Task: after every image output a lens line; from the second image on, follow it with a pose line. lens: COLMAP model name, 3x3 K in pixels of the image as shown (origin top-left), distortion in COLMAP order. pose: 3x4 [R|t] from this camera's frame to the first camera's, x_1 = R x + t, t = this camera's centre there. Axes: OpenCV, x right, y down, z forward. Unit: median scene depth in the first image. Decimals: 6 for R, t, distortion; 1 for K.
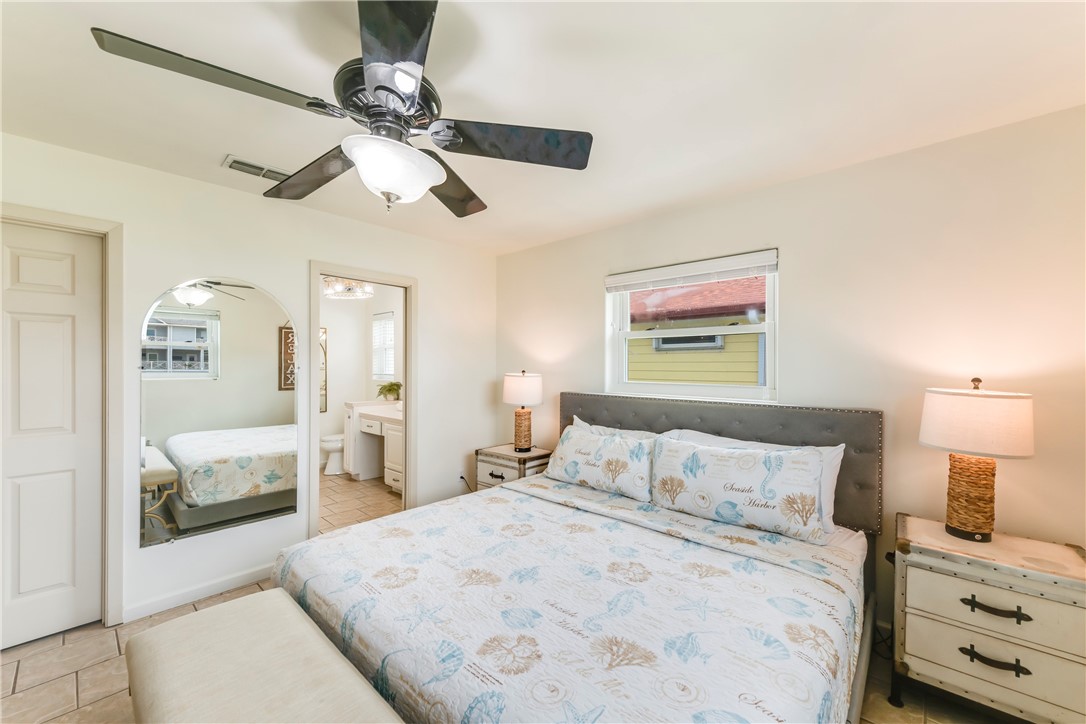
lens RADIAL K [[422.0, 0, 543.0], [0, 422.0, 362.0], [0, 0, 1]] dist [0.008901, -0.000255]
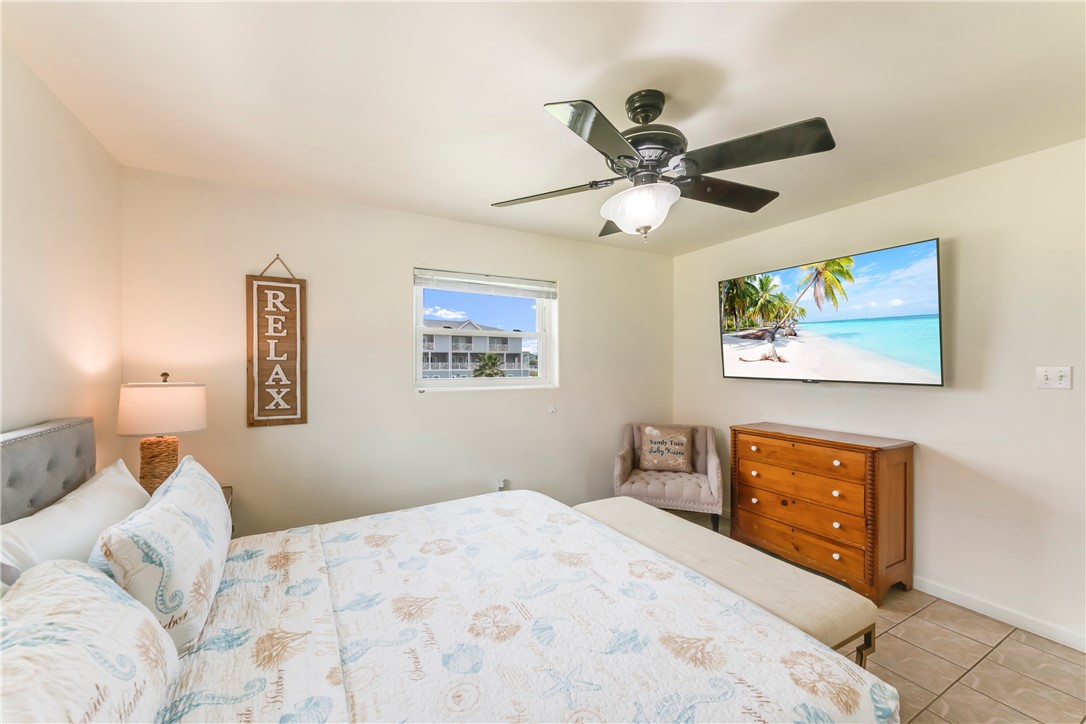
lens RADIAL K [[425.3, 0, 547.1], [0, 425.3, 367.8], [0, 0, 1]] dist [0.008165, -0.000075]
pose [[-0.952507, -0.006487, 0.304447, -0.312045], [-0.006270, 0.999979, 0.001690, 0.012120], [-0.304451, -0.000299, -0.952528, 1.520807]]
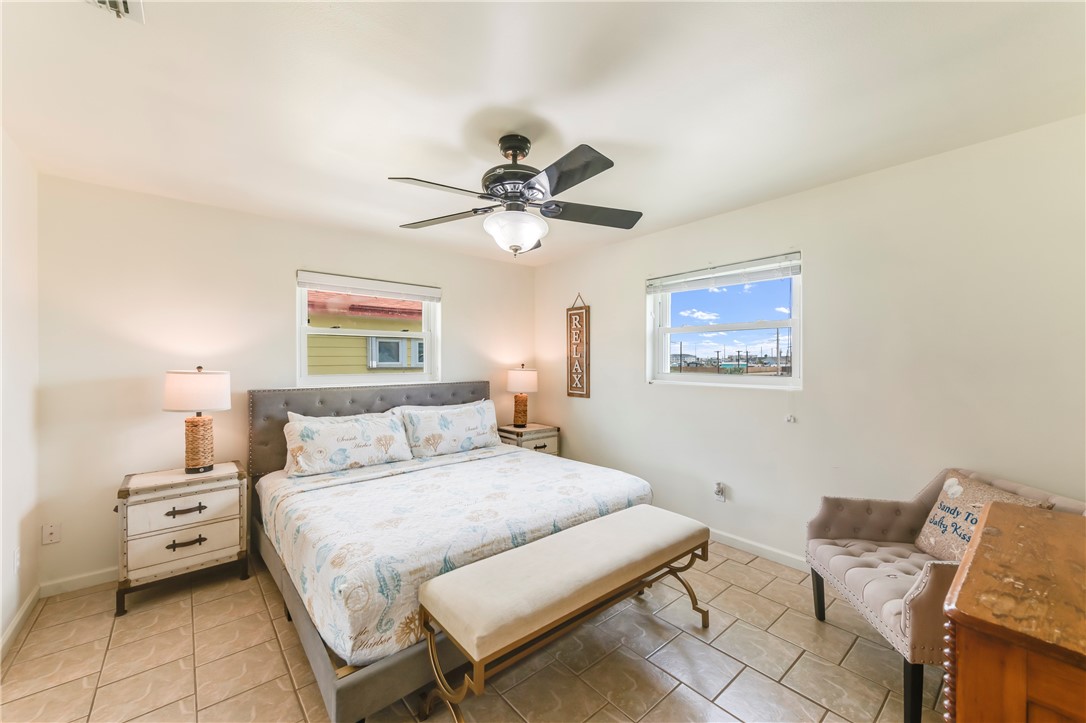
lens RADIAL K [[422.0, 0, 543.0], [0, 422.0, 361.5], [0, 0, 1]] dist [0.008901, -0.000255]
pose [[0.125581, -0.007335, 0.992056, -1.227116], [-0.006495, 0.999945, 0.008216, 0.000850], [-0.992062, -0.007475, 0.125527, 0.471652]]
